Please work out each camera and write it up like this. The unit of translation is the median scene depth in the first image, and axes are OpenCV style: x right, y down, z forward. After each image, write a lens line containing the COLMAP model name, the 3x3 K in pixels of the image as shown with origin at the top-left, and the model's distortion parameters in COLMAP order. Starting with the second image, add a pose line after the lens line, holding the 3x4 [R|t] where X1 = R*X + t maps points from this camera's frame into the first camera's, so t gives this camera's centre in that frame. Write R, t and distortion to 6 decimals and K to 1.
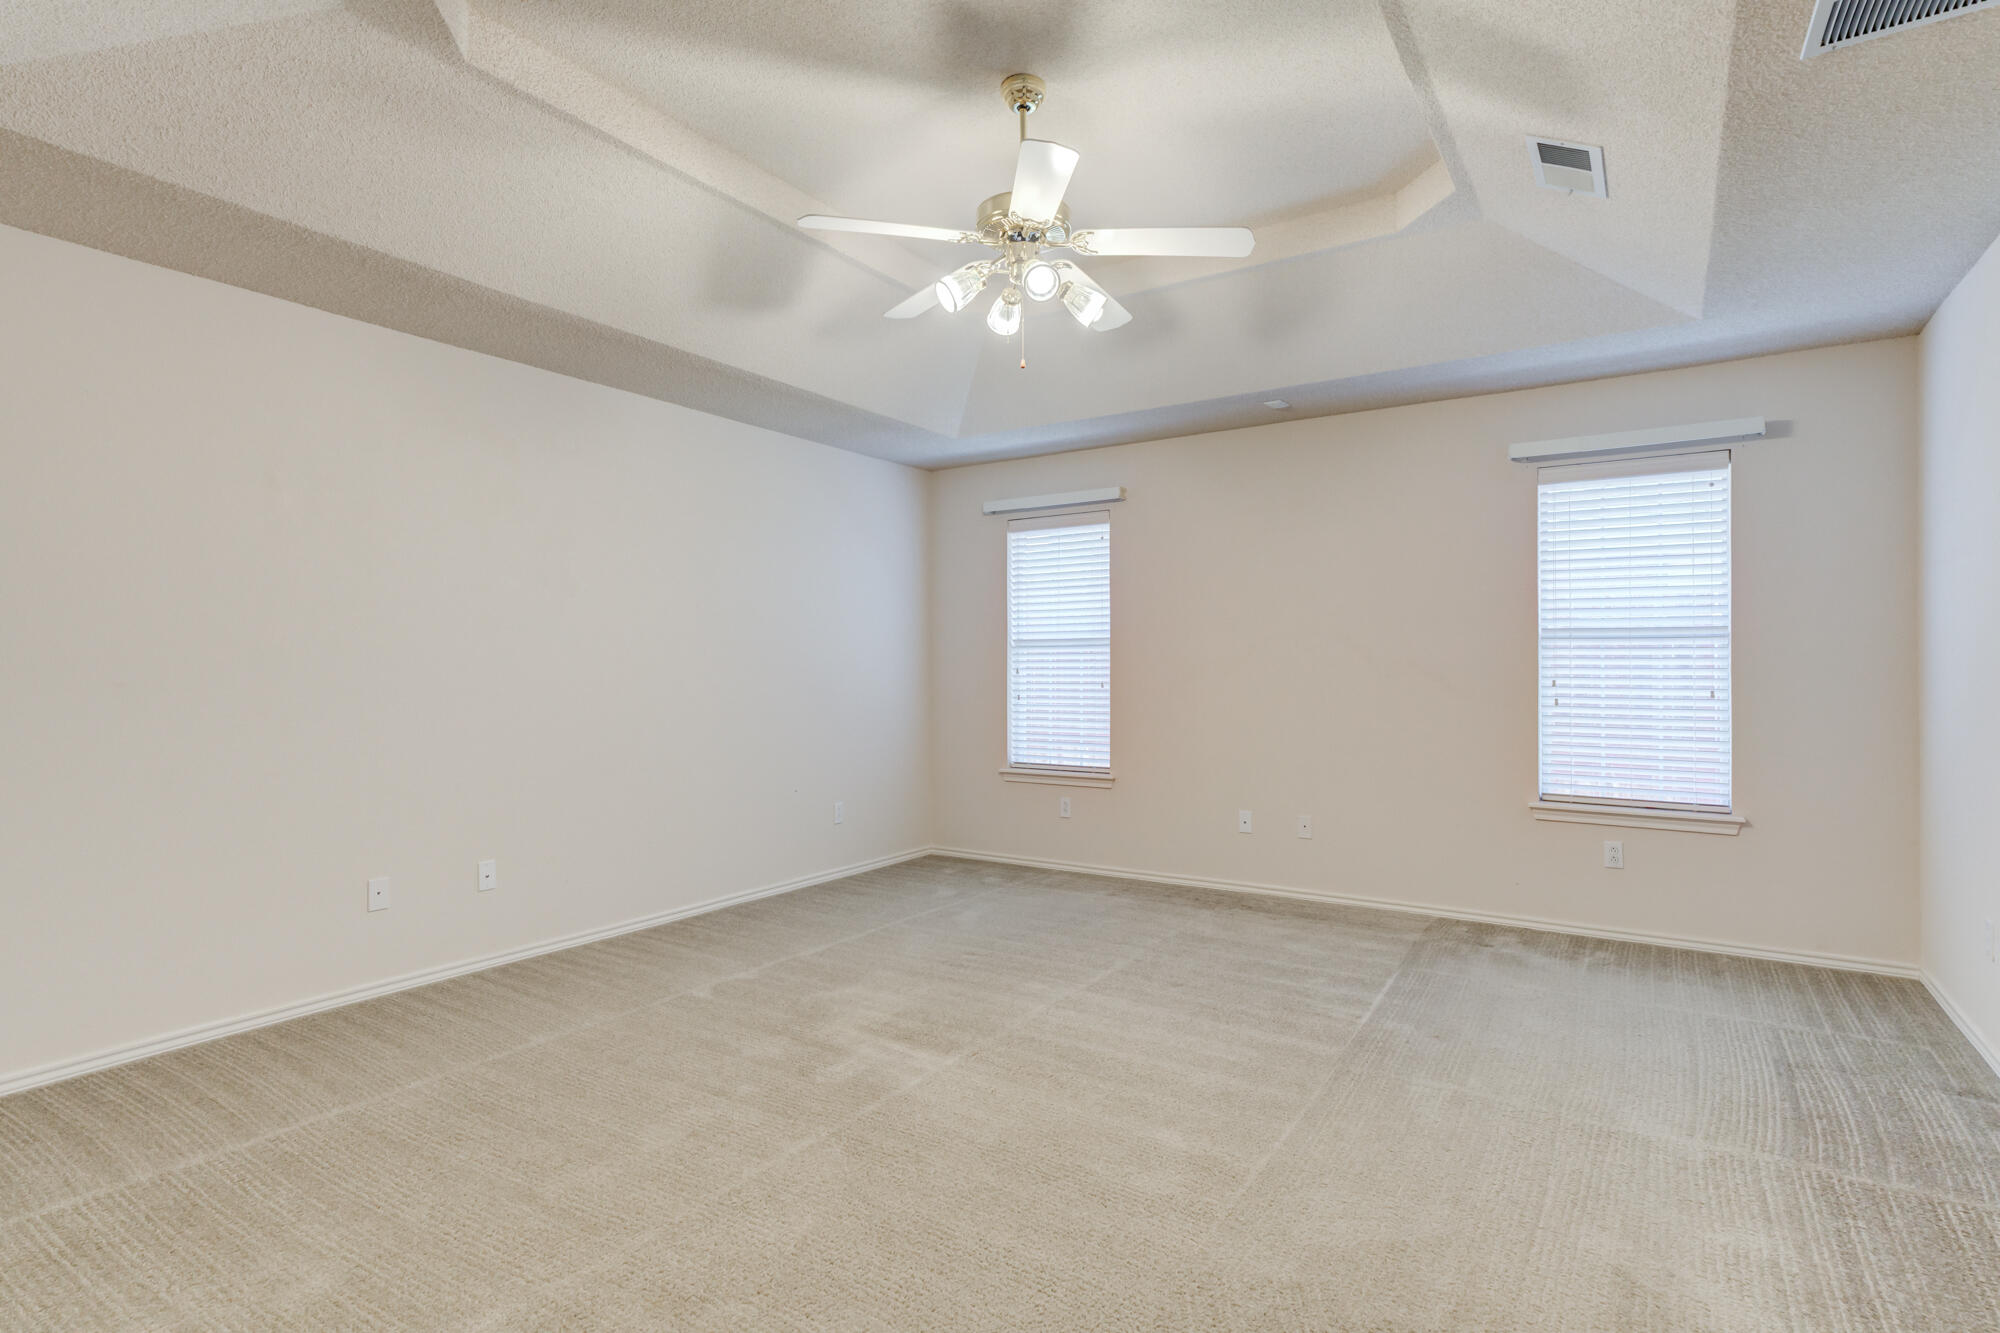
lens RADIAL K [[1010.3, 0, 1040.5], [0, 1010.3, 663.1], [0, 0, 1]] dist [0.006525, 0.011774]
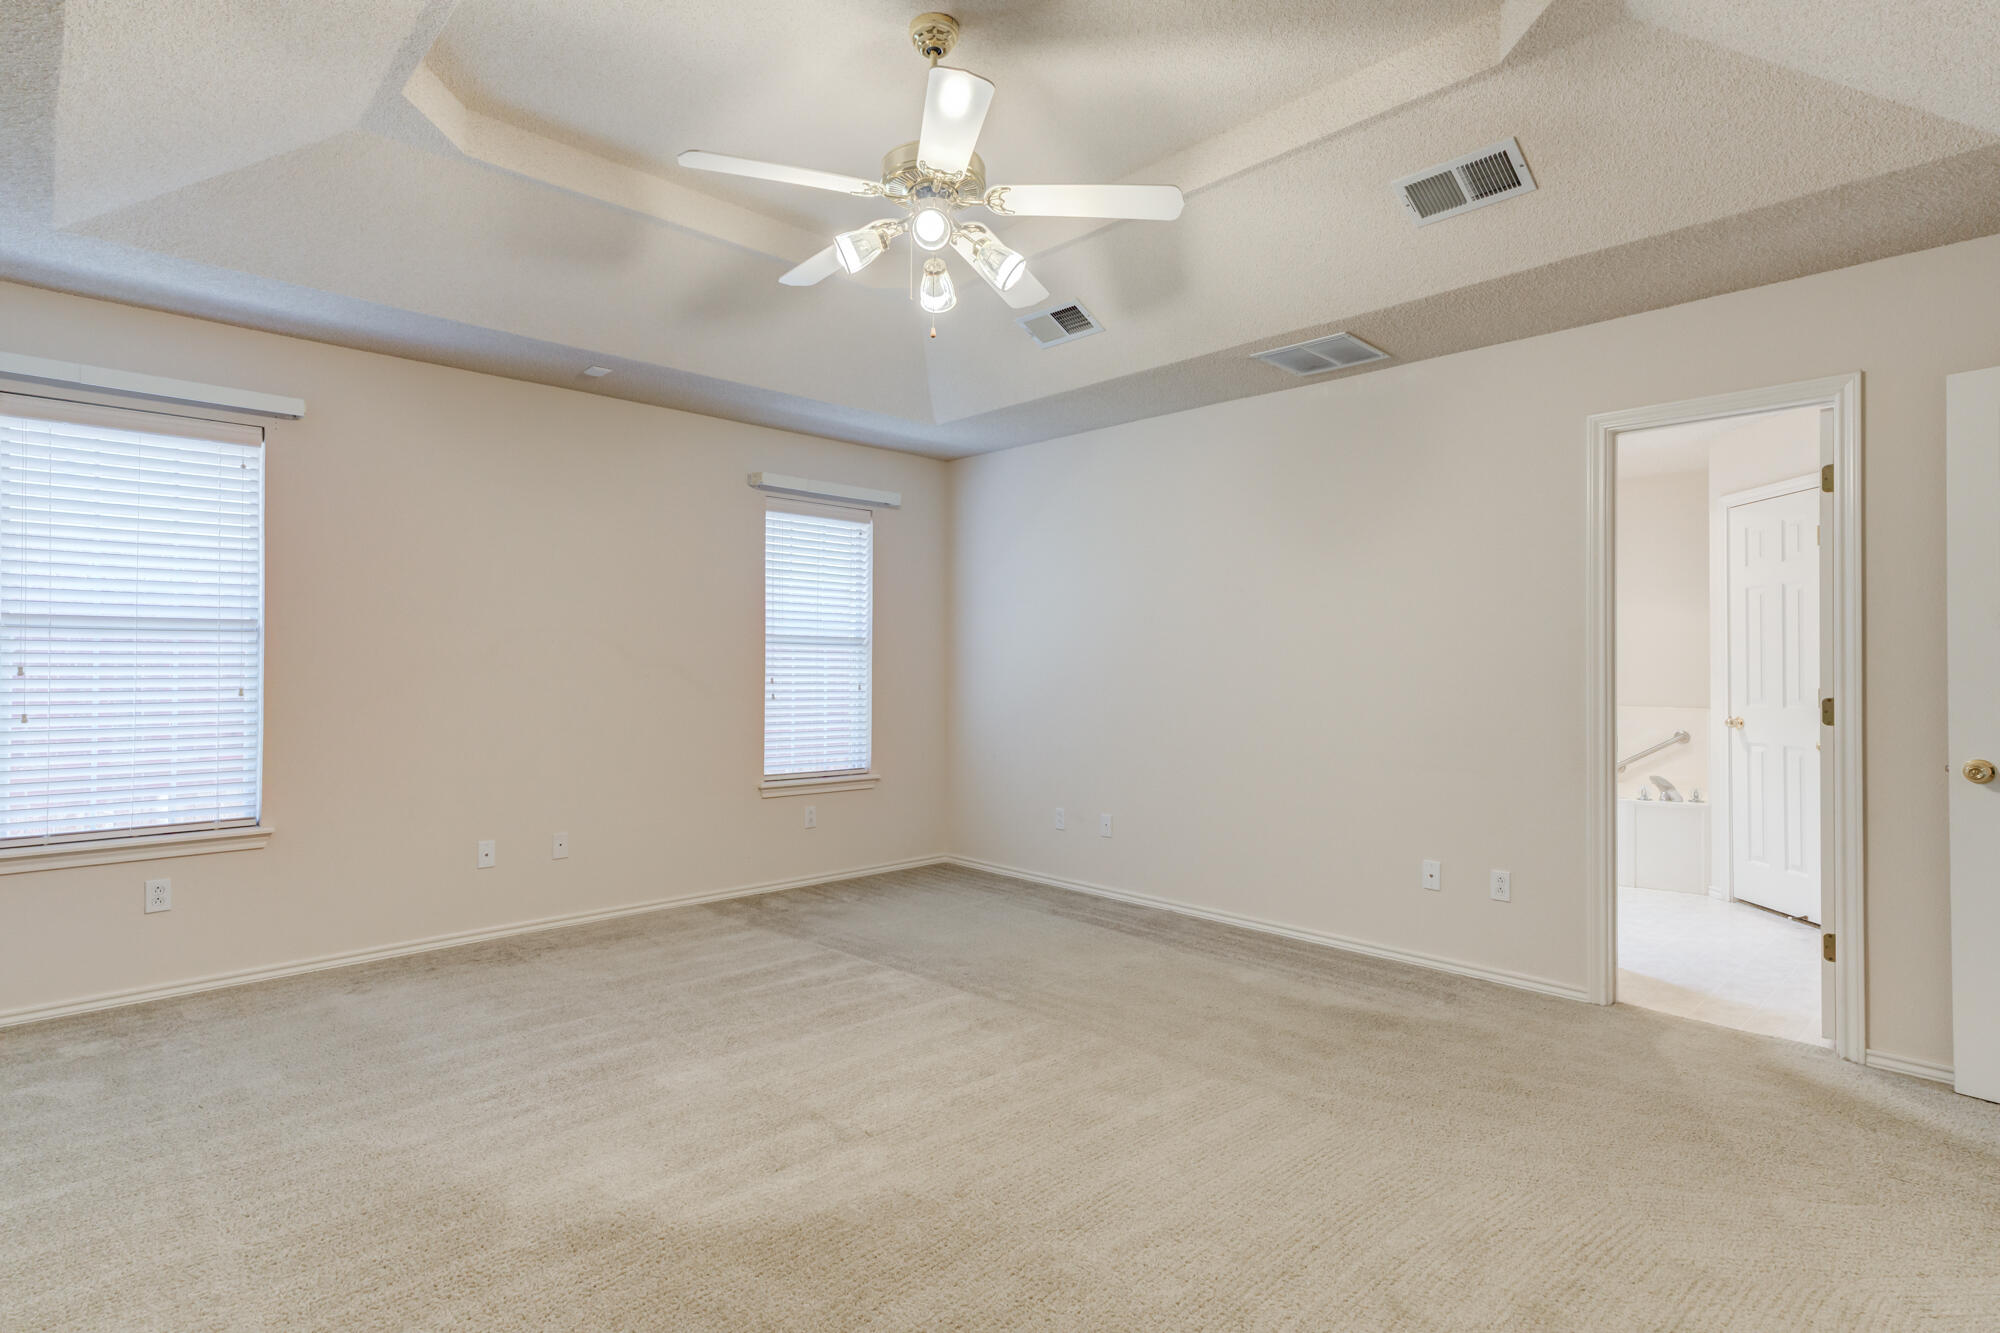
lens RADIAL K [[1010.3, 0, 995.3], [0, 1010.3, 653.6], [0, 0, 1]] dist [0.006525, 0.011774]
pose [[0.250144, 0.016362, 0.968070, -0.564313], [-0.009012, 0.999853, -0.014571, 0.002989], [-0.968167, -0.005079, 0.250255, 0.454718]]
